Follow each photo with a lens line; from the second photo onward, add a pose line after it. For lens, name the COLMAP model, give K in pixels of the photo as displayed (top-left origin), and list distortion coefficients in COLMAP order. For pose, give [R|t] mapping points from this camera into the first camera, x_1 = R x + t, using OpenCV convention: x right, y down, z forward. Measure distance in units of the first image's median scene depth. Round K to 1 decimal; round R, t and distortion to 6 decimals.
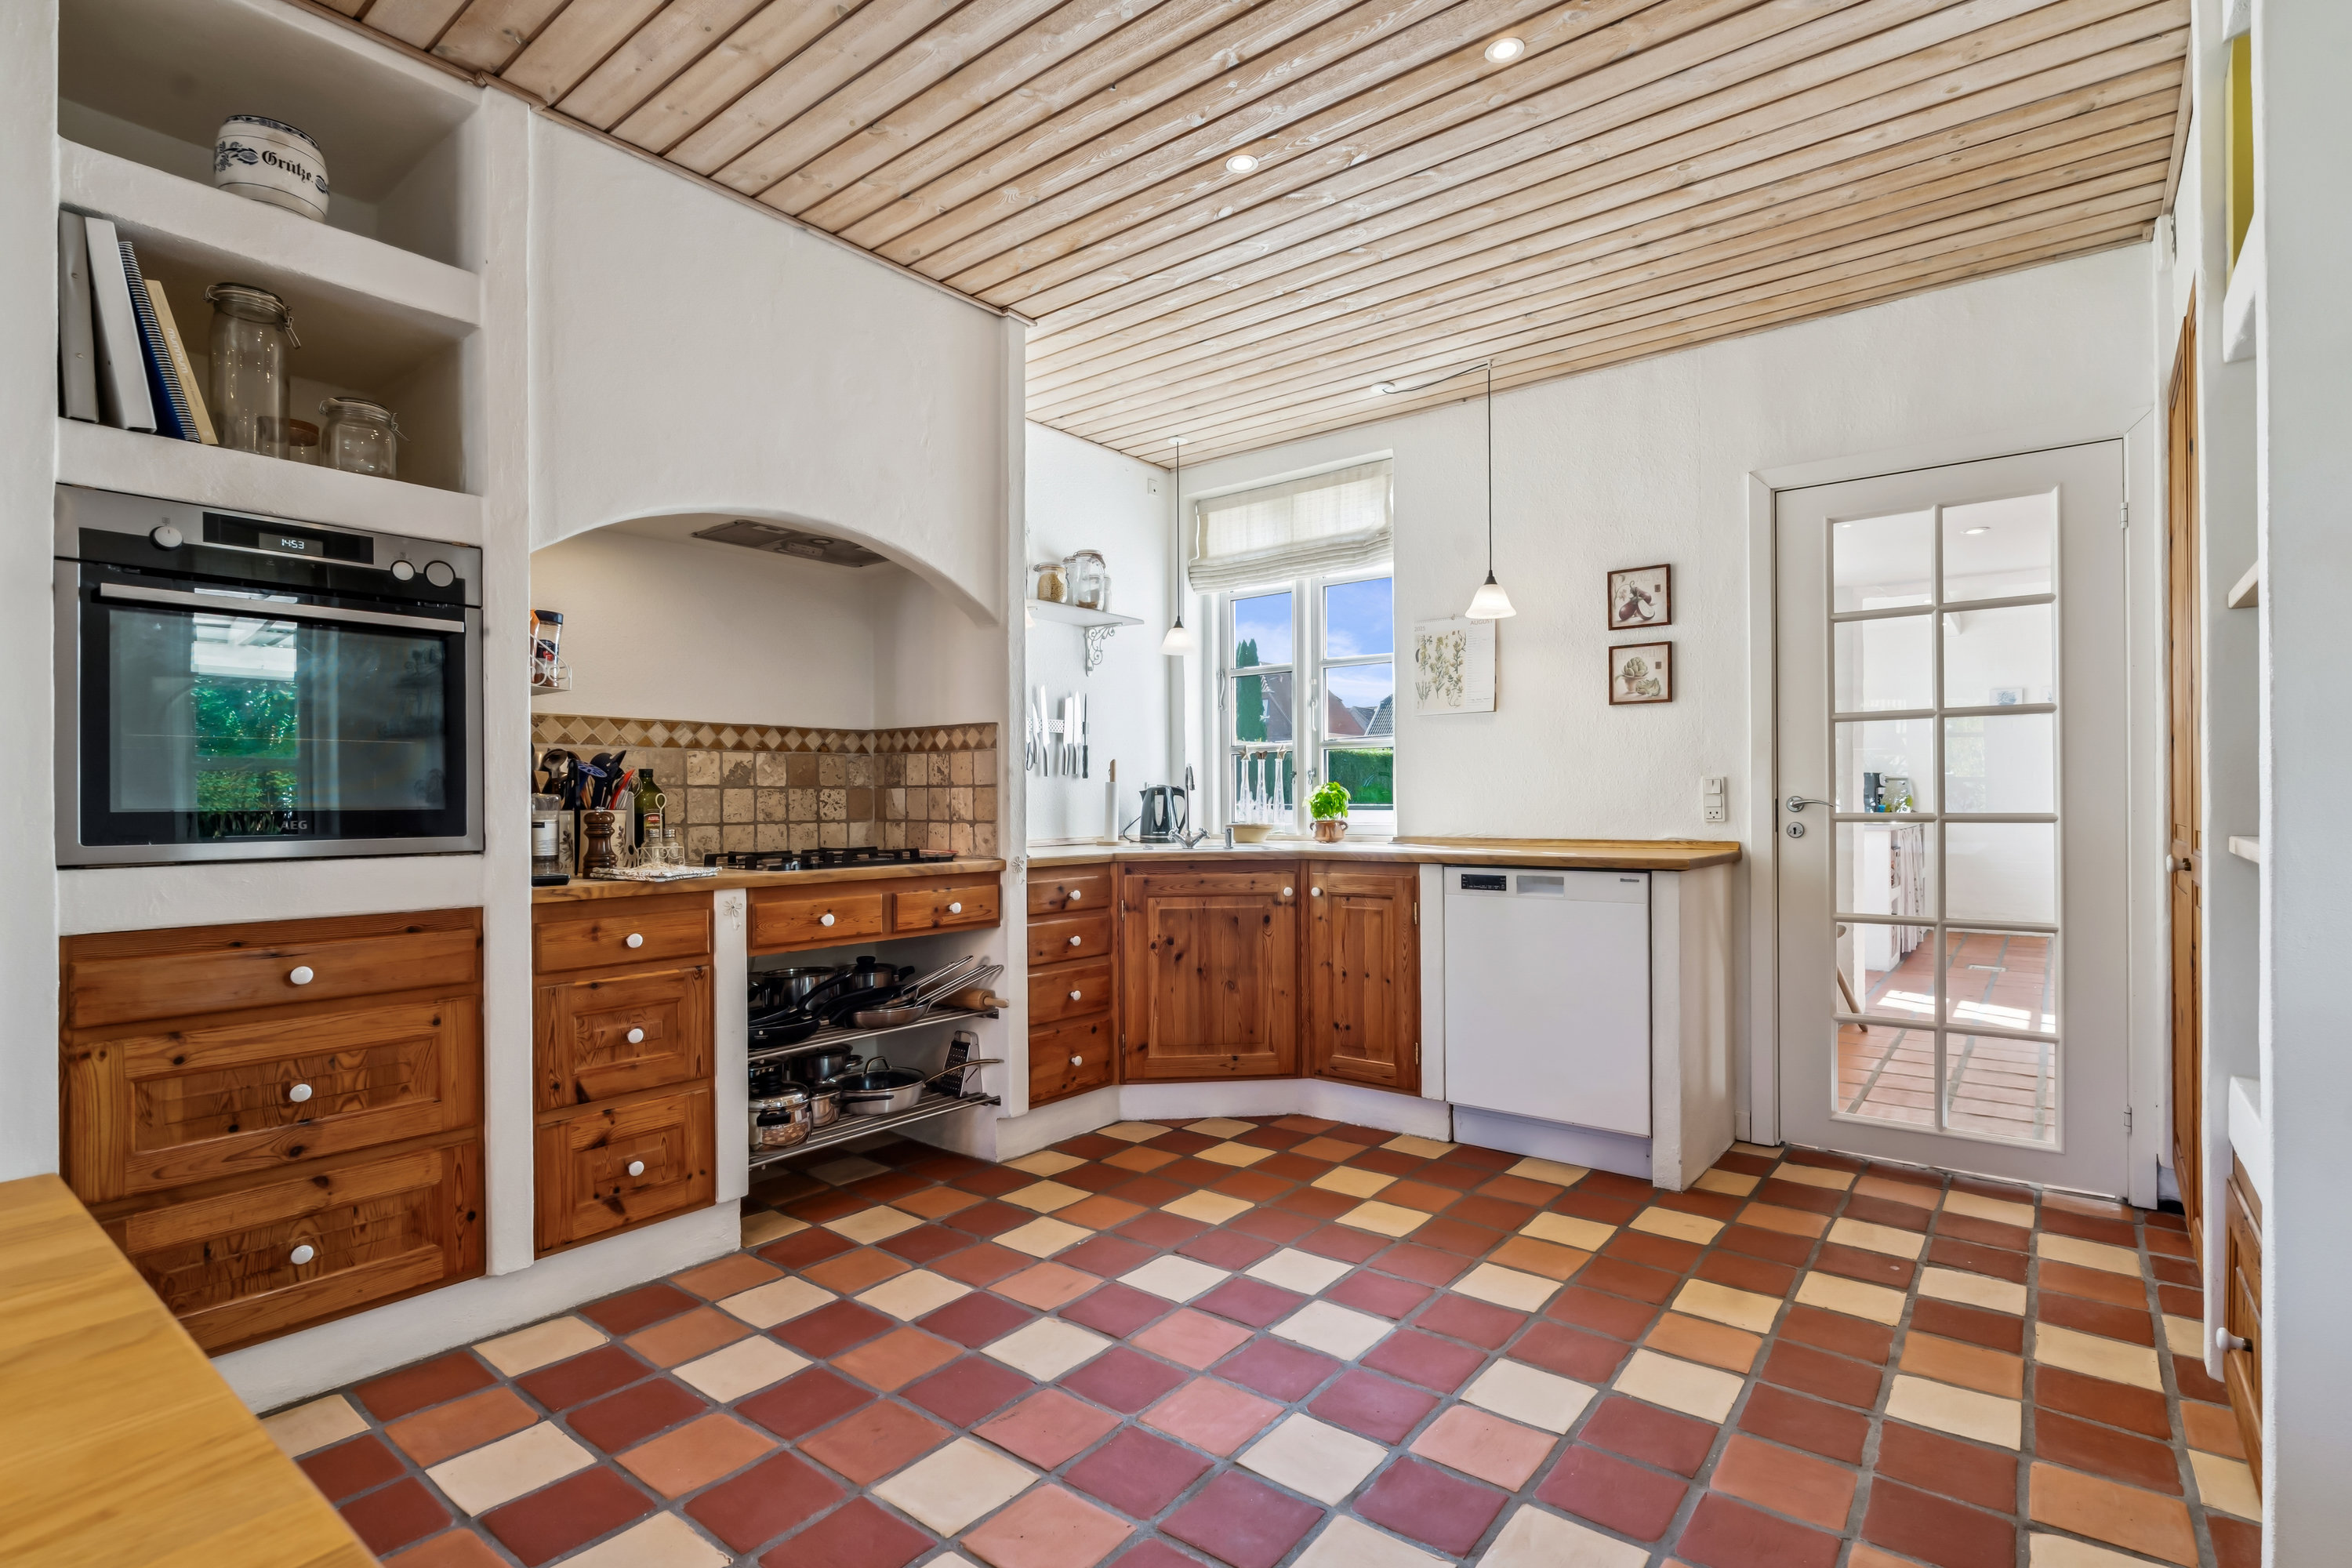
lens RADIAL K [[1119.3, 0, 1180.9], [0, 1119.3, 797.5], [0, 0, 1]] dist [-0.001963, 0.000060]
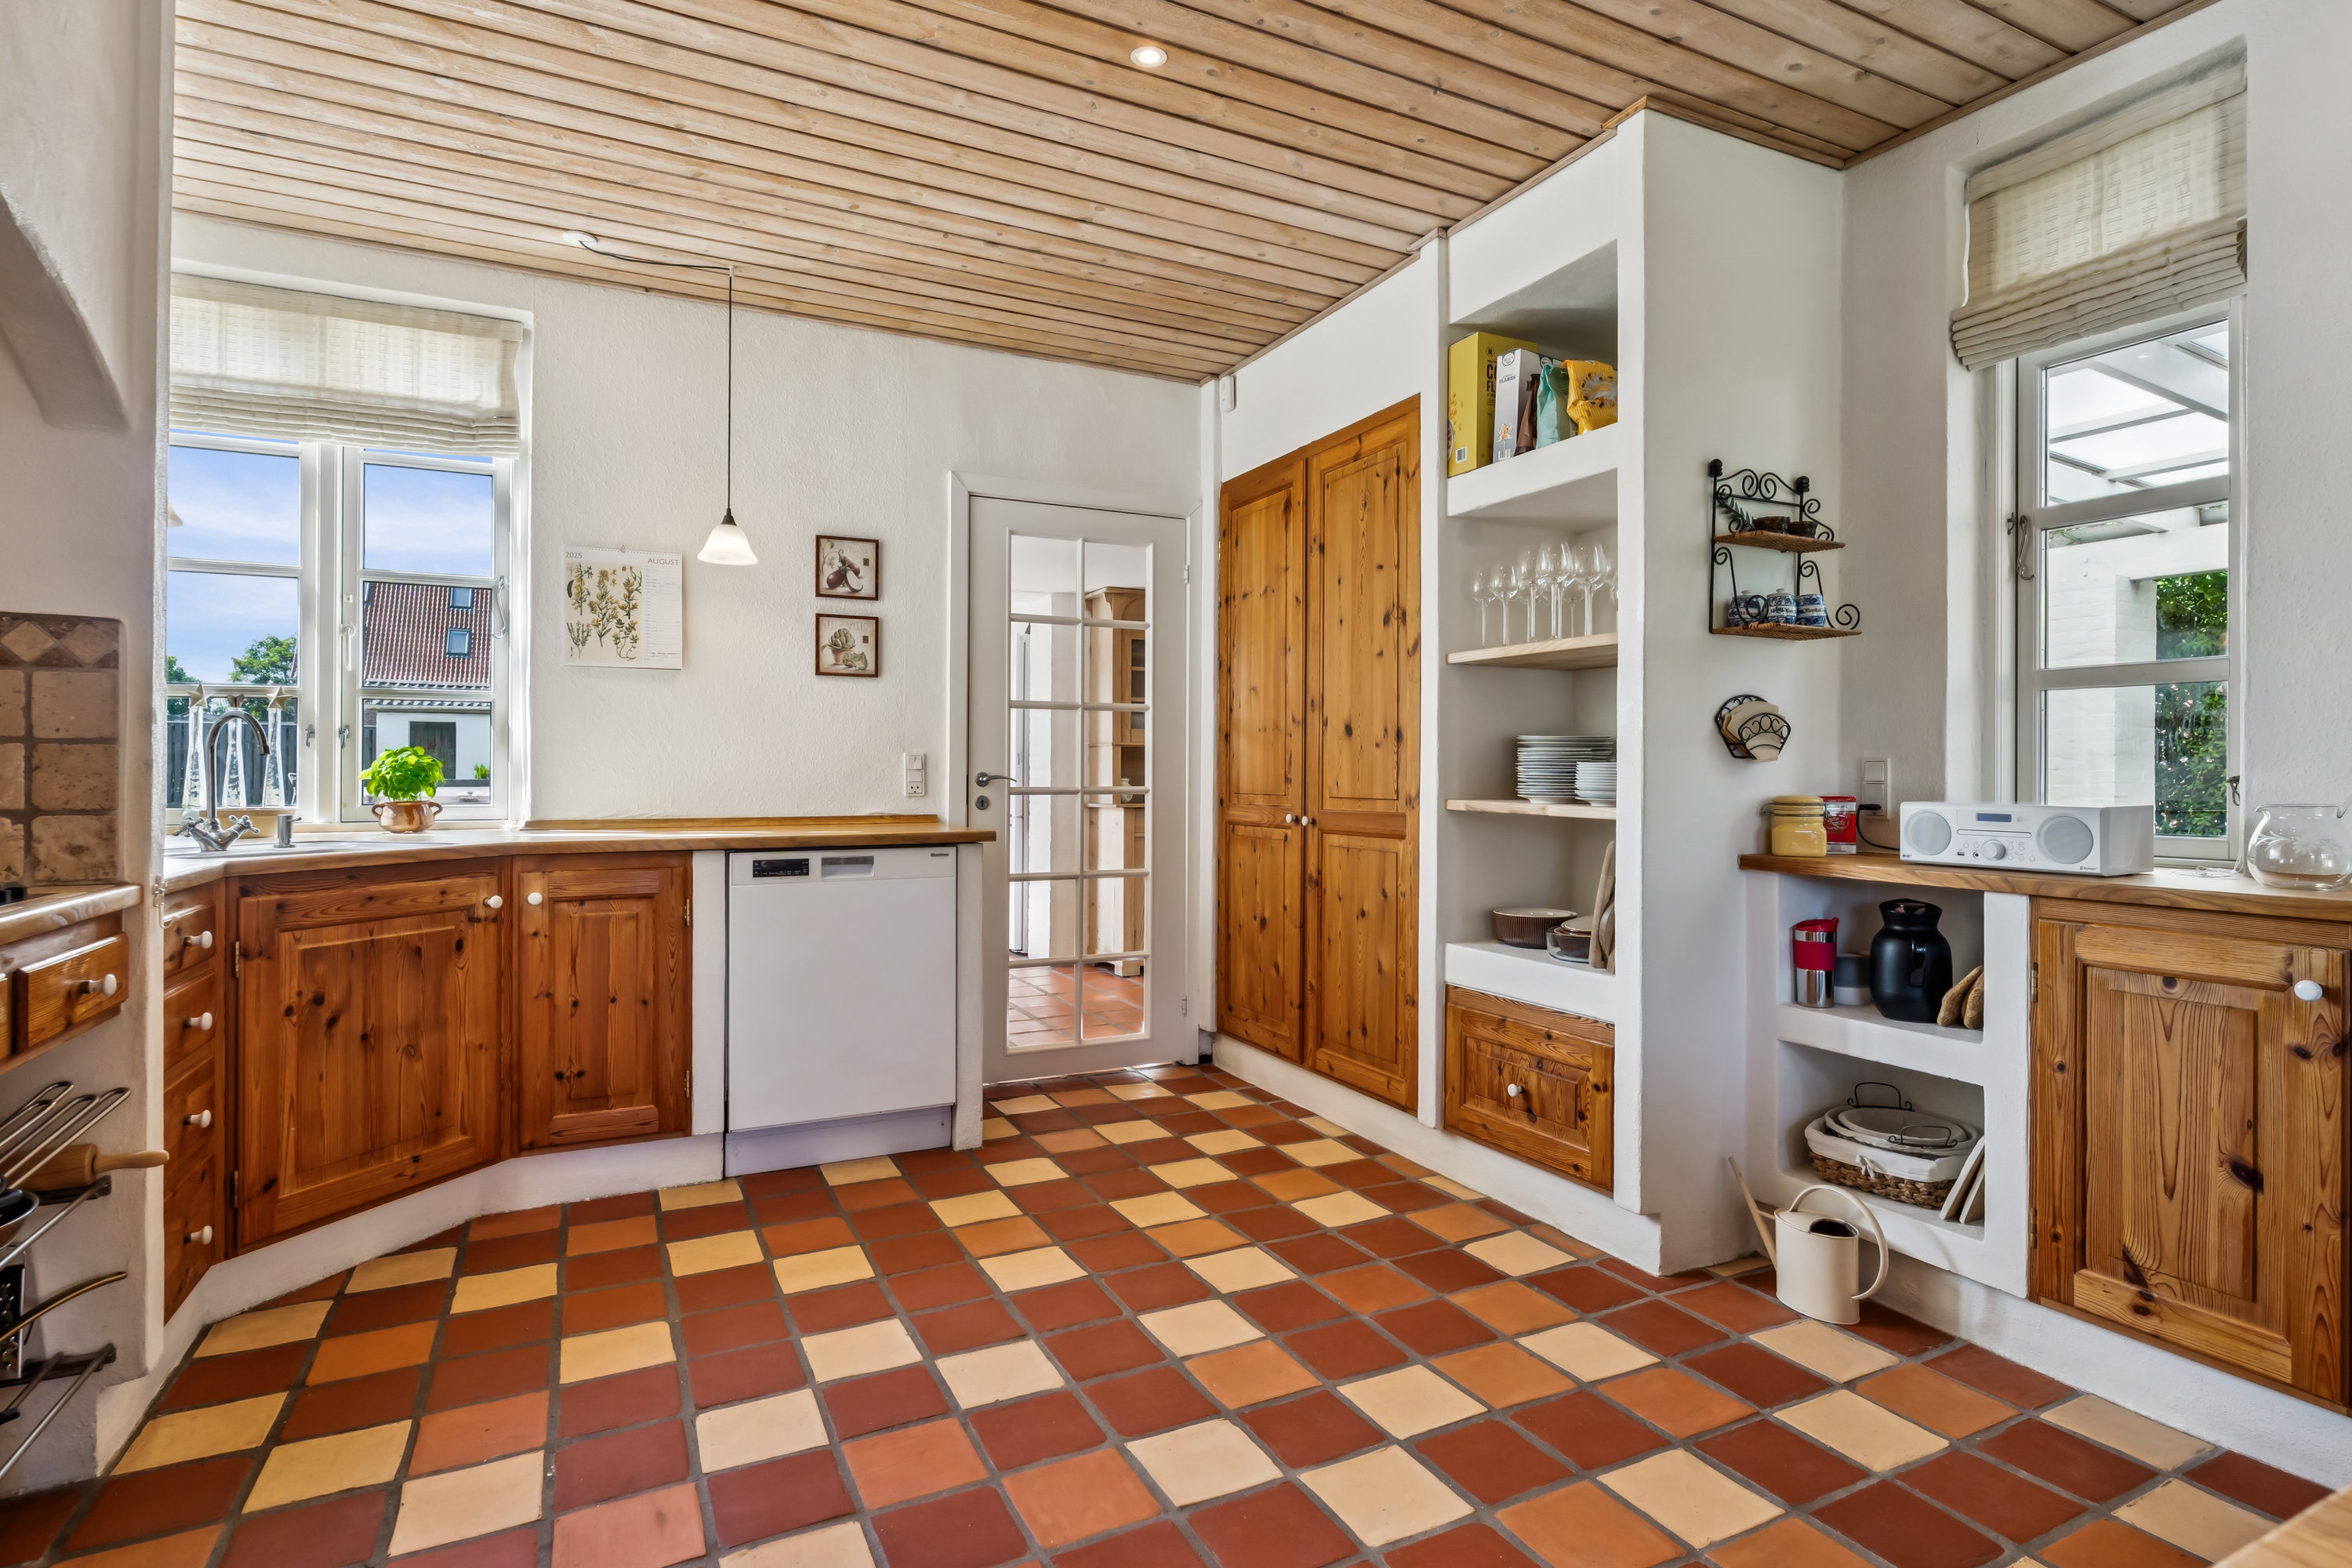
lens RADIAL K [[1191.9, 0, 1188.4], [0, 1191.9, 769.3], [0, 0, 1]] dist [-0.001797, 0.000353]
pose [[0.423516, 0.009238, 0.905841, -0.431313], [-0.007875, 0.999948, -0.006516, 0.001927], [-0.905854, -0.004374, 0.423567, 0.305798]]
